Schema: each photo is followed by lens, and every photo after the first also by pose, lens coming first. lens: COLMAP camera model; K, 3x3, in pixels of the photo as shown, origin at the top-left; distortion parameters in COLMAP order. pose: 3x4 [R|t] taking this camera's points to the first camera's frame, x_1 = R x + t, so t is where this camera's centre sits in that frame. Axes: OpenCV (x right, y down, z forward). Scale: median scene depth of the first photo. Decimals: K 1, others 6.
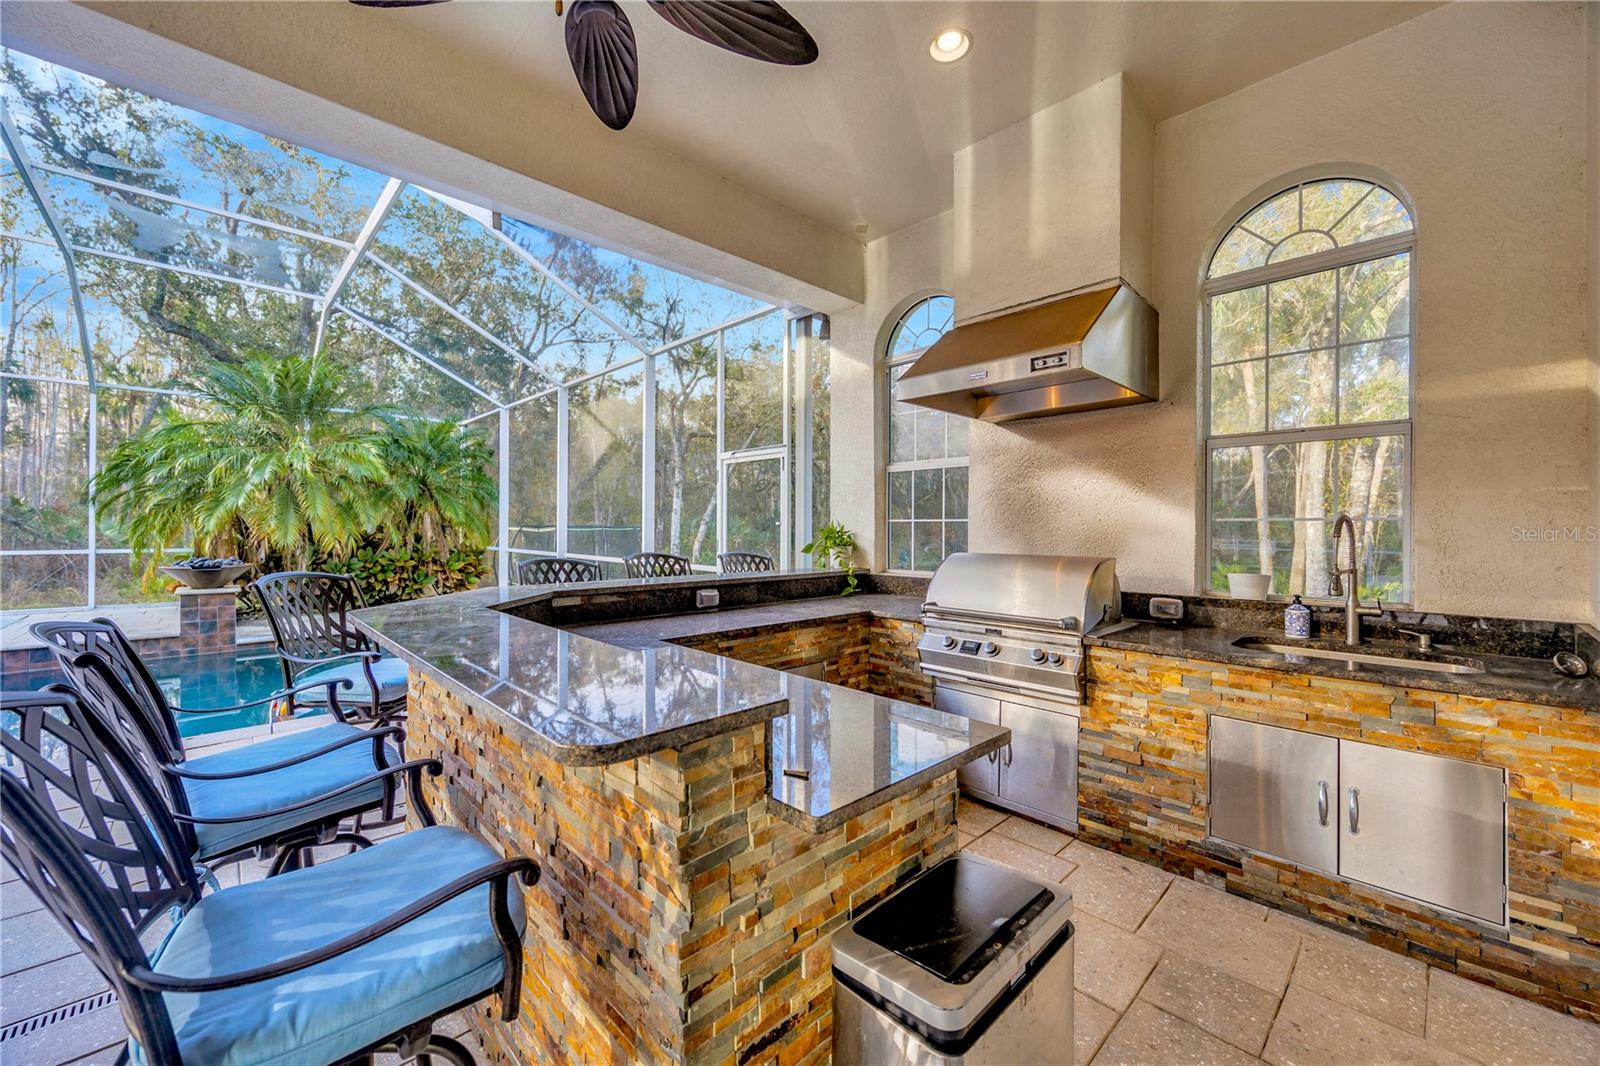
lens RADIAL K [[620.4, 0, 798.9], [0, 620.4, 530.5], [0, 0, 1]] dist [-0.000455, 0.000003]
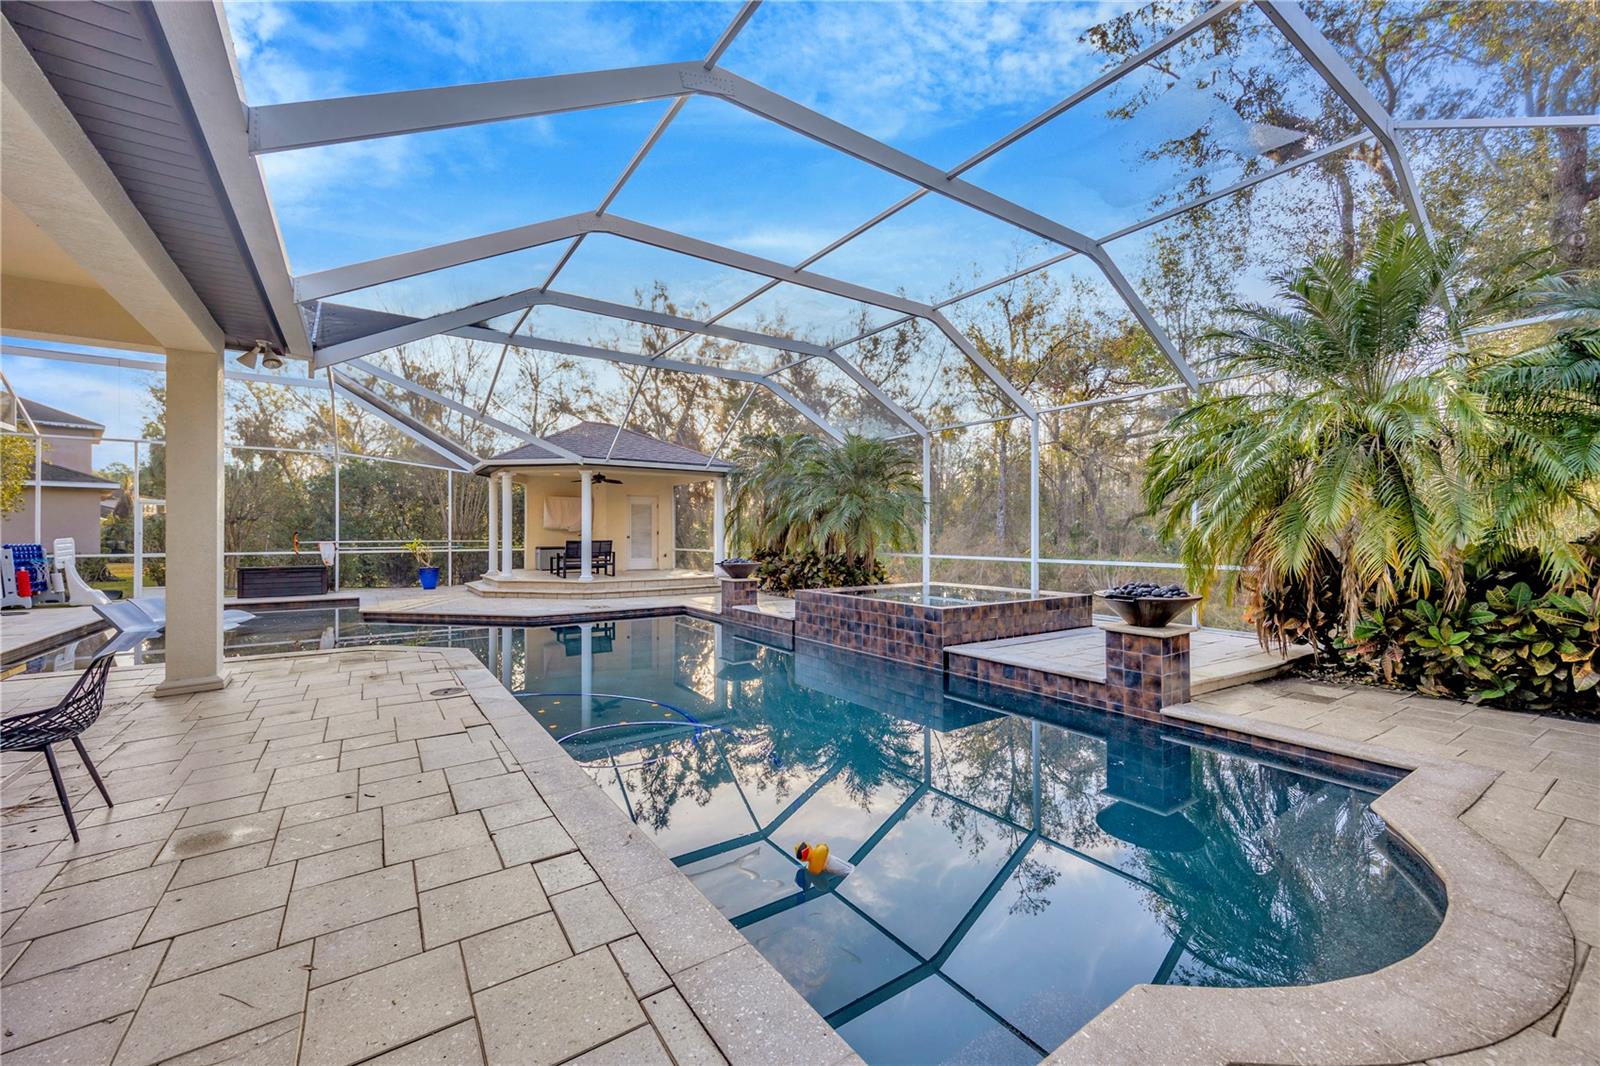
lens RADIAL K [[620.4, 0, 803.3], [0, 620.4, 529.2], [0, 0, 1]] dist [-0.000455, 0.000003]
pose [[-0.141491, -0.011380, -0.989874, -0.173683], [-0.007087, 0.999920, -0.010482, -0.011480], [0.989914, 0.005532, -0.141560, 0.728884]]
